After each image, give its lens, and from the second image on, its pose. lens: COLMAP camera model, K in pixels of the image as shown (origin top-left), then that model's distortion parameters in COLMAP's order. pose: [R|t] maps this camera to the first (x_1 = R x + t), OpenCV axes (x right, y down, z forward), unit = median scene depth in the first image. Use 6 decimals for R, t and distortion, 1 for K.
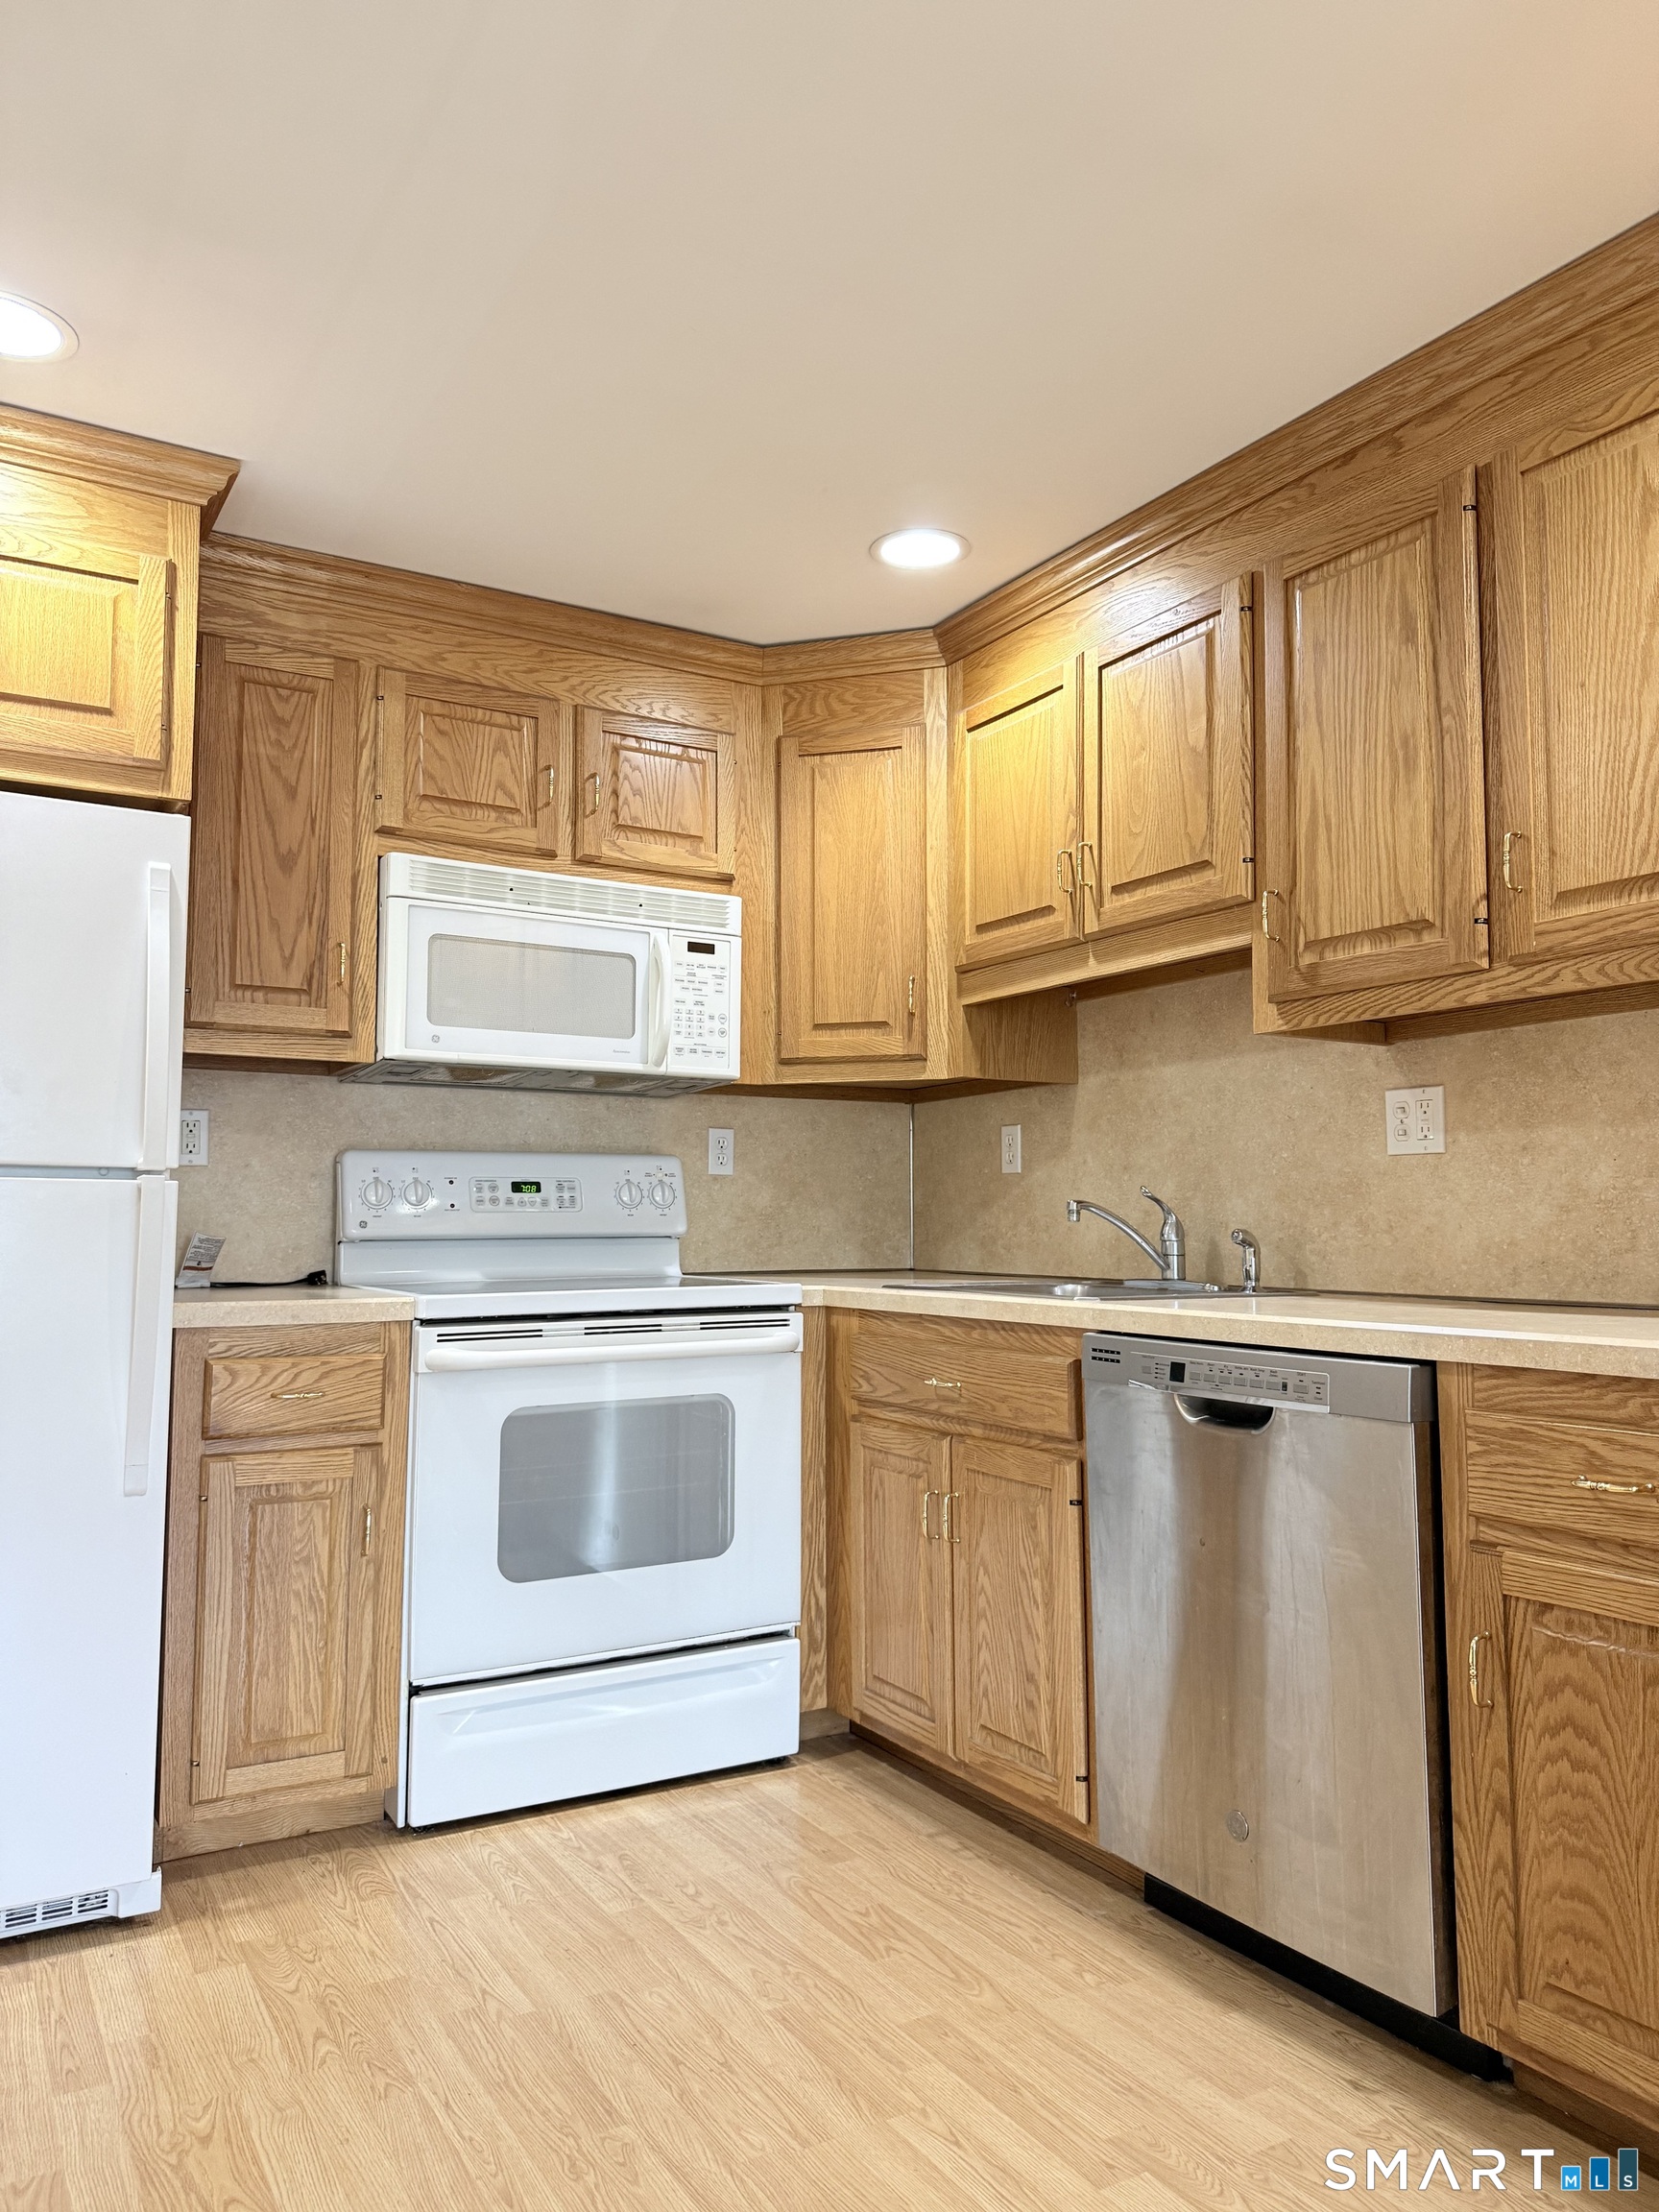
lens RADIAL K [[1555.3, 0, 832.6], [0, 1555.3, 1115.2], [0, 0, 1]] dist [0.081627, -0.151779]
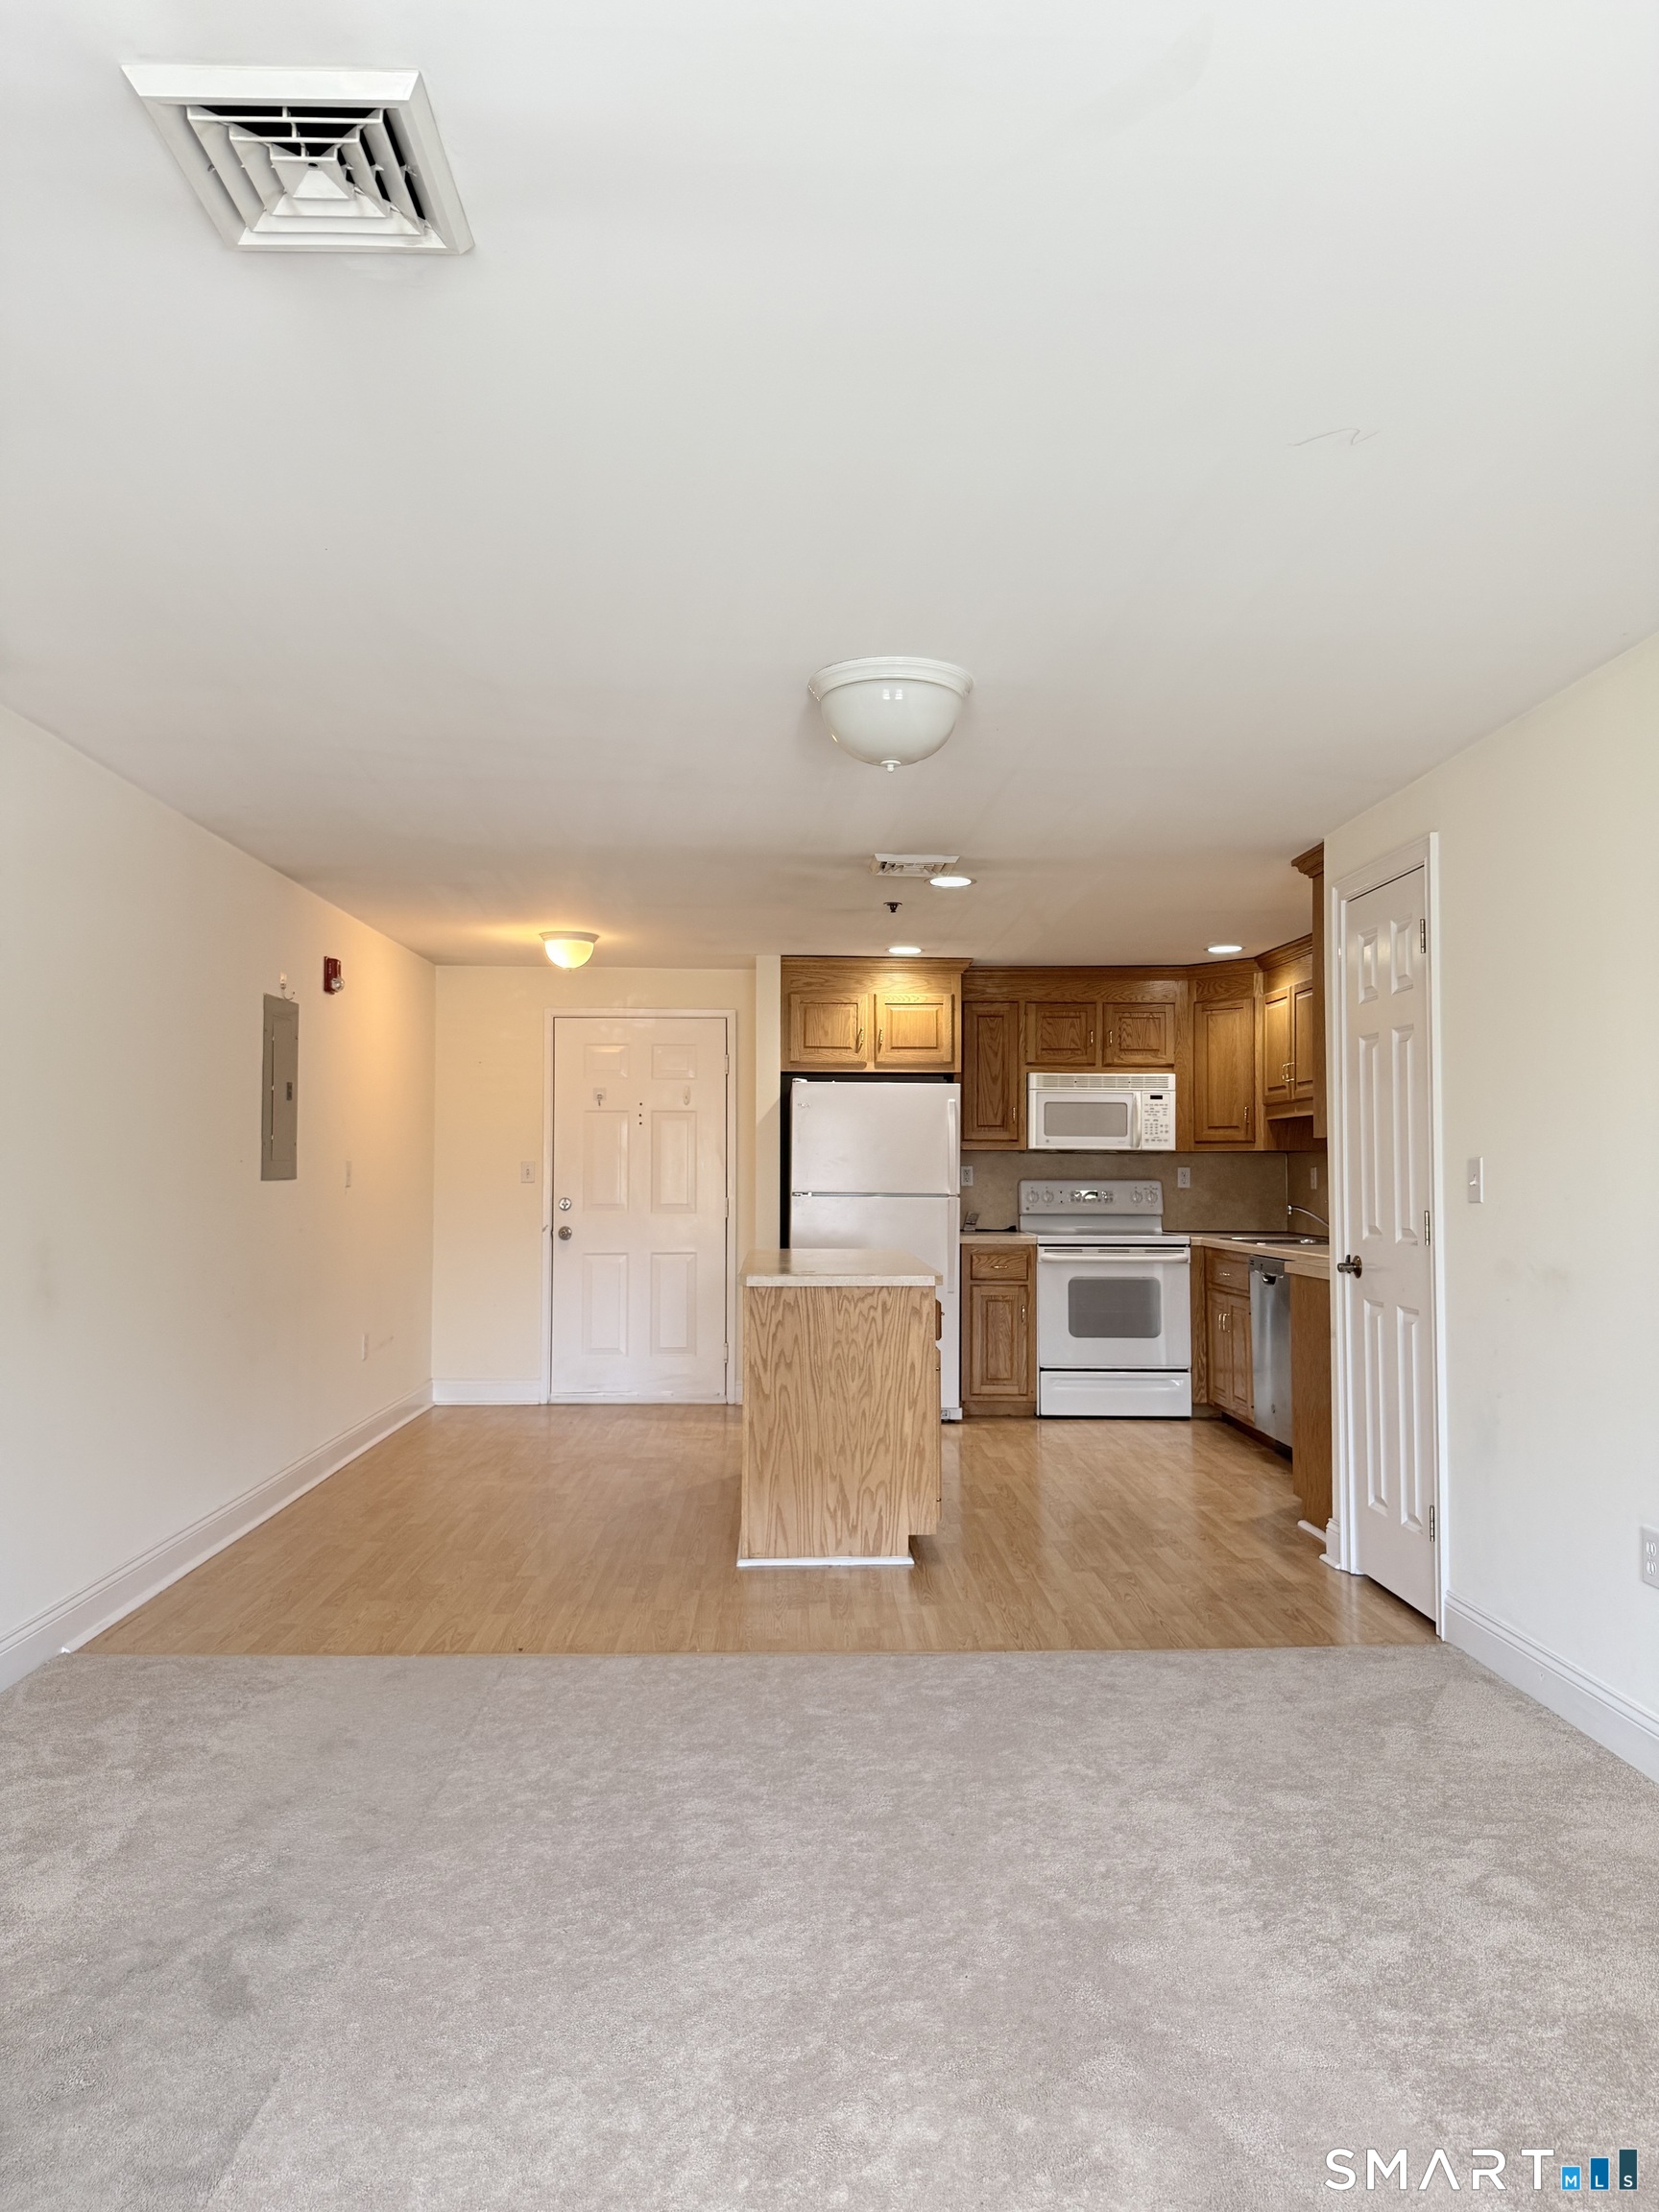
lens RADIAL K [[1657.2, 0, 826.9], [0, 1657.2, 1079.2], [0, 0, 1]] dist [0.250290, -0.002239]
pose [[0.875818, -0.025881, -0.481948, 0.791314], [0.032733, 0.999447, 0.005812, -0.182614], [0.481531, -0.020866, 0.876181, -1.682589]]
